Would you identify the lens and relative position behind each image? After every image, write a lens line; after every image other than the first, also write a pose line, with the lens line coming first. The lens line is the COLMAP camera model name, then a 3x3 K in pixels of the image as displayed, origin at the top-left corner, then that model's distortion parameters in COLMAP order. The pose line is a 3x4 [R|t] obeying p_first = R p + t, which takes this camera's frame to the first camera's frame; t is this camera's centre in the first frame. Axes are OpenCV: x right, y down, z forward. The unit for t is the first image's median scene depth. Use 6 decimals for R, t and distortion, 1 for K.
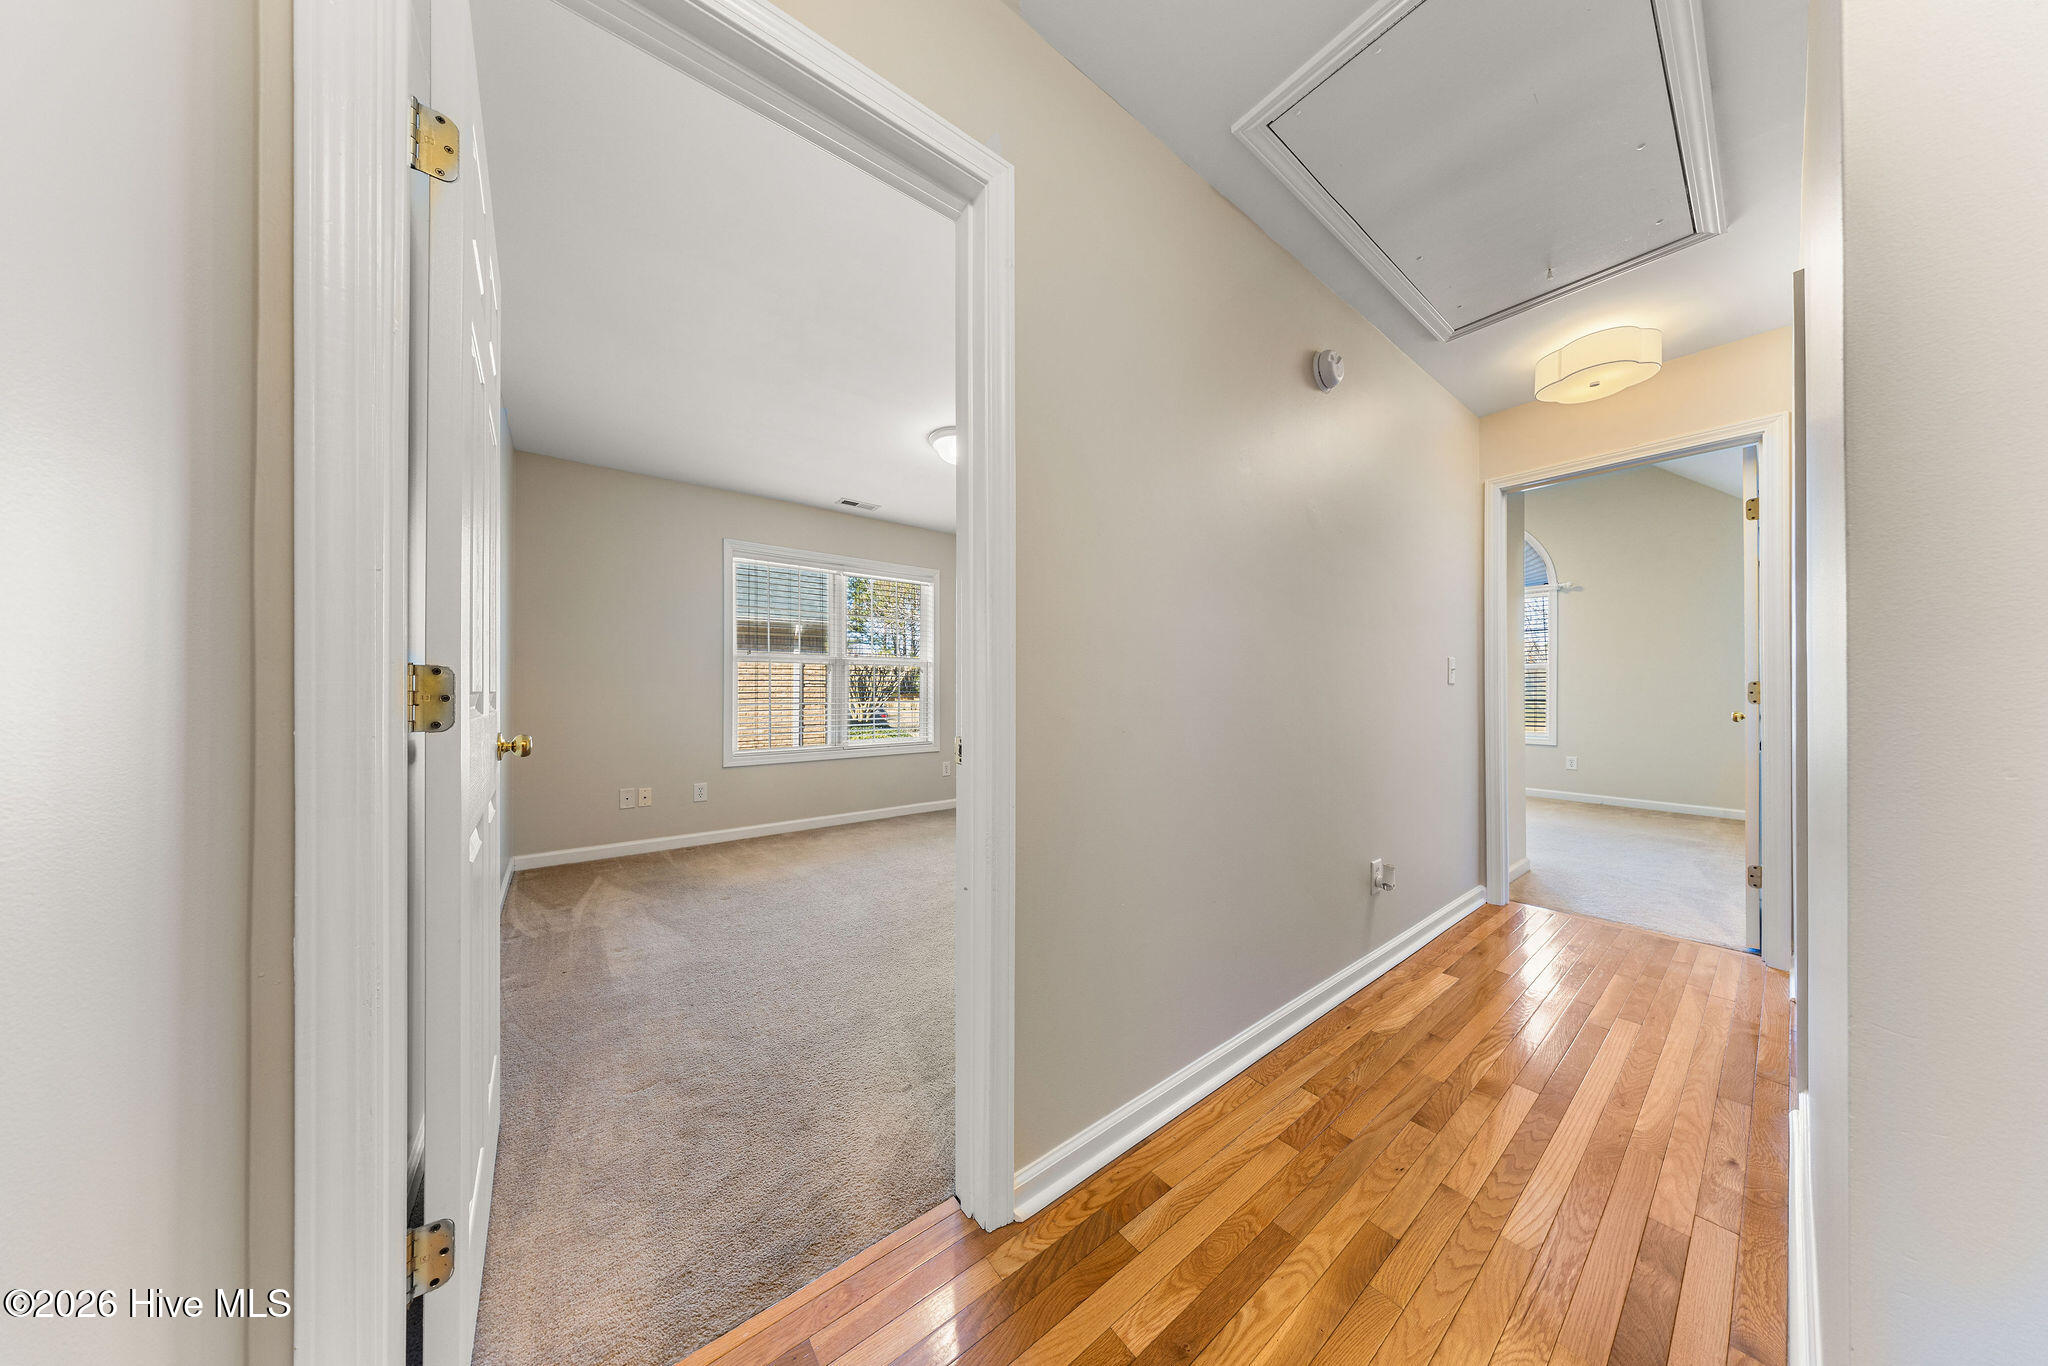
lens RADIAL K [[586.2, 0, 1024.0], [0, 586.2, 683.0], [0, 0, 1]] dist [-0.000587, -0.000026]
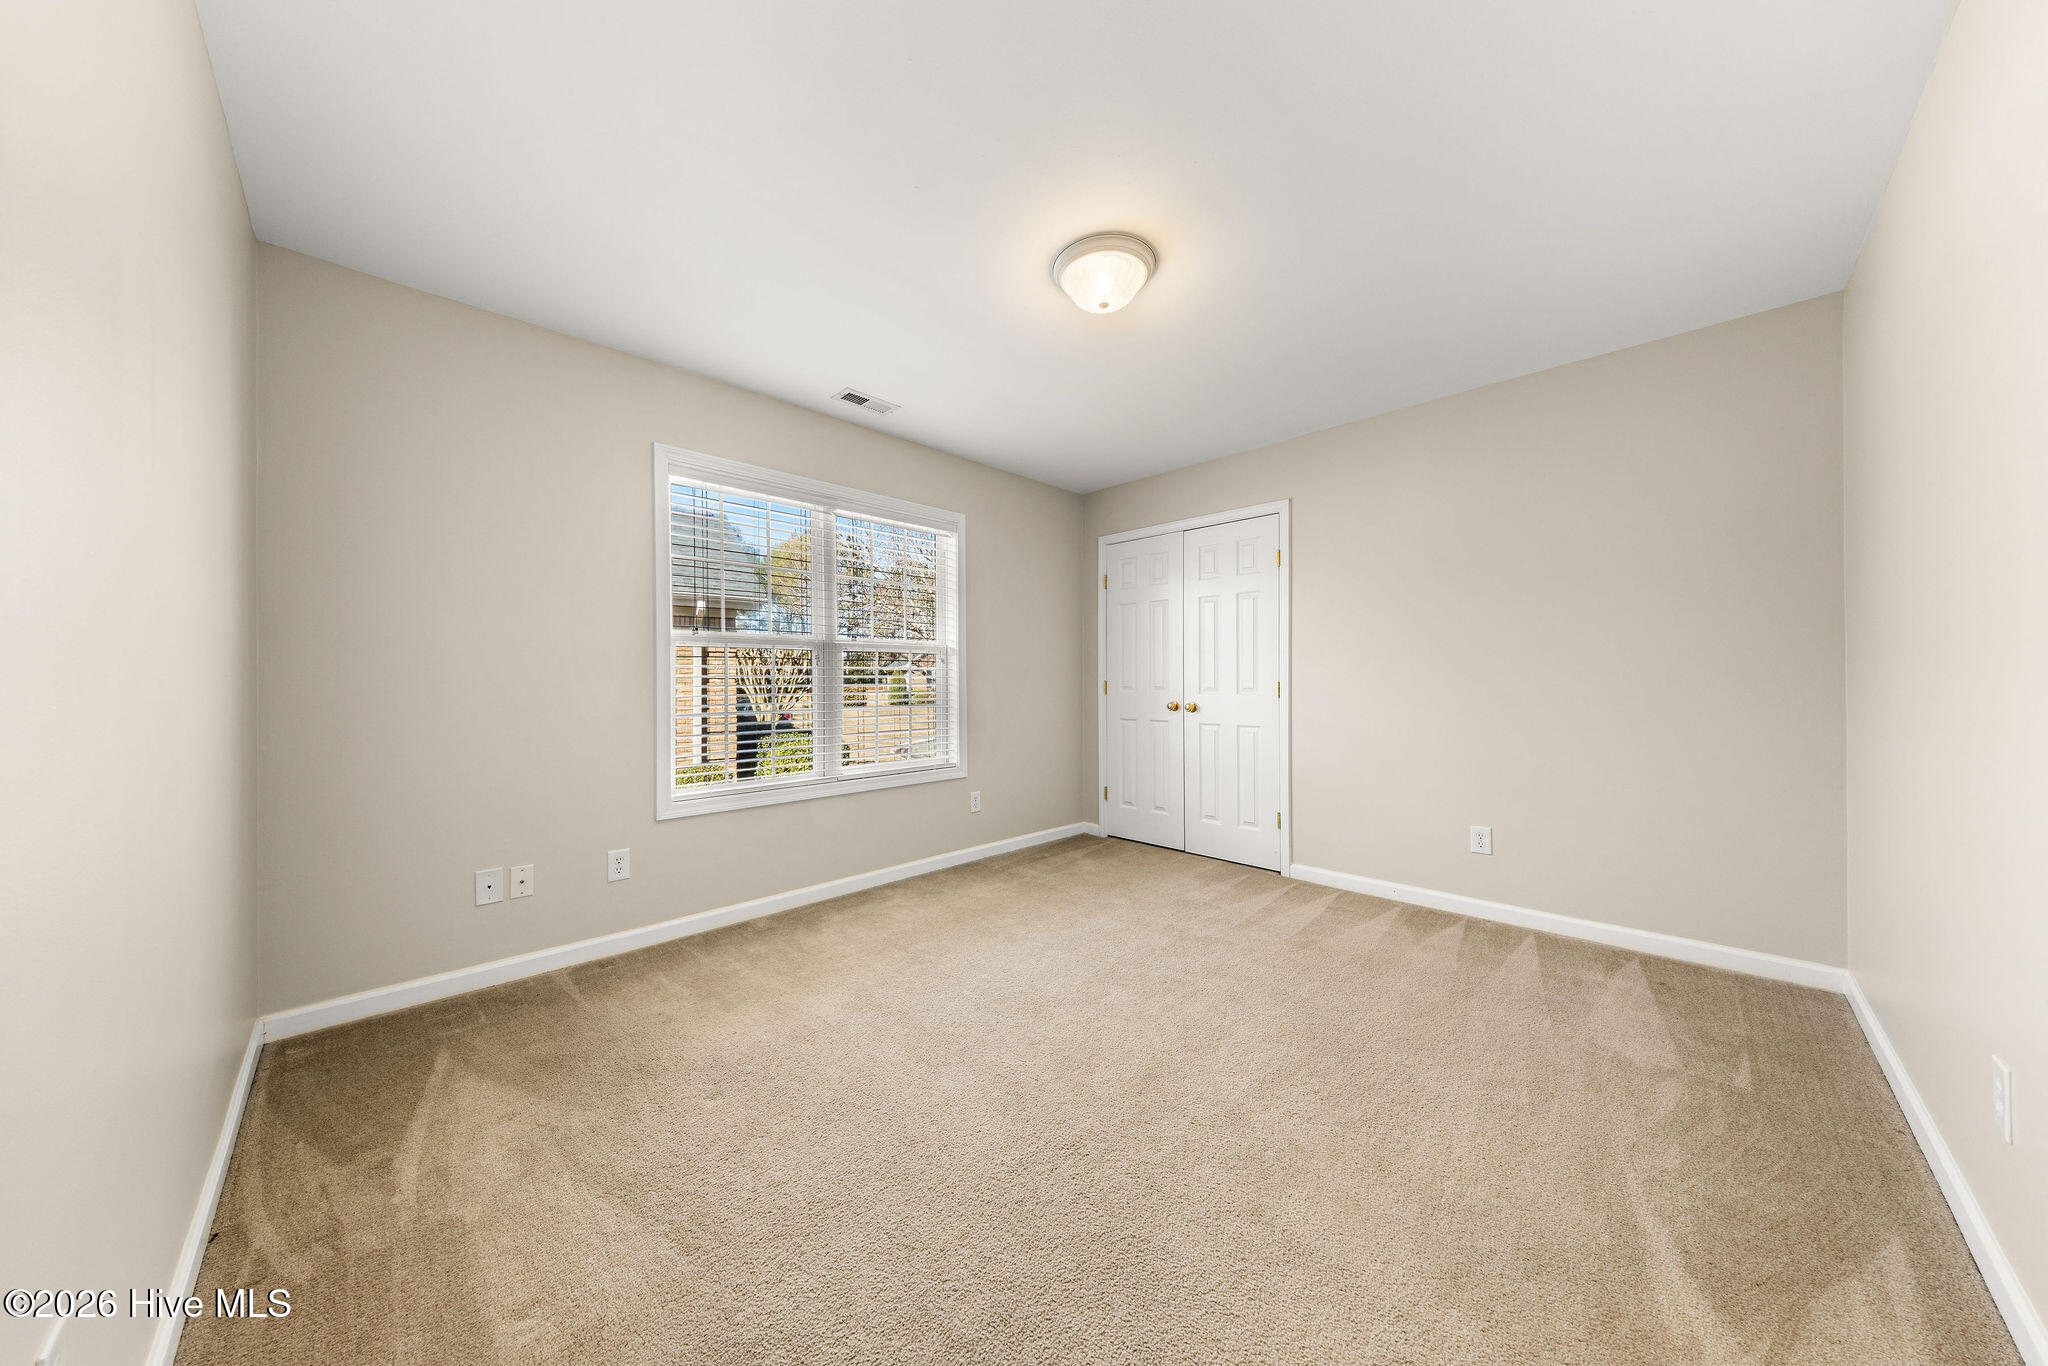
lens RADIAL K [[668.8, 0, 1024.0], [0, 668.8, 683.0], [0, 0, 1]] dist [0.000970, 0.000145]
pose [[0.992846, -0.005015, 0.119293, -0.264363], [0.003418, 0.999902, 0.013588, -0.008419], [-0.119349, -0.013083, 0.992766, 0.327843]]
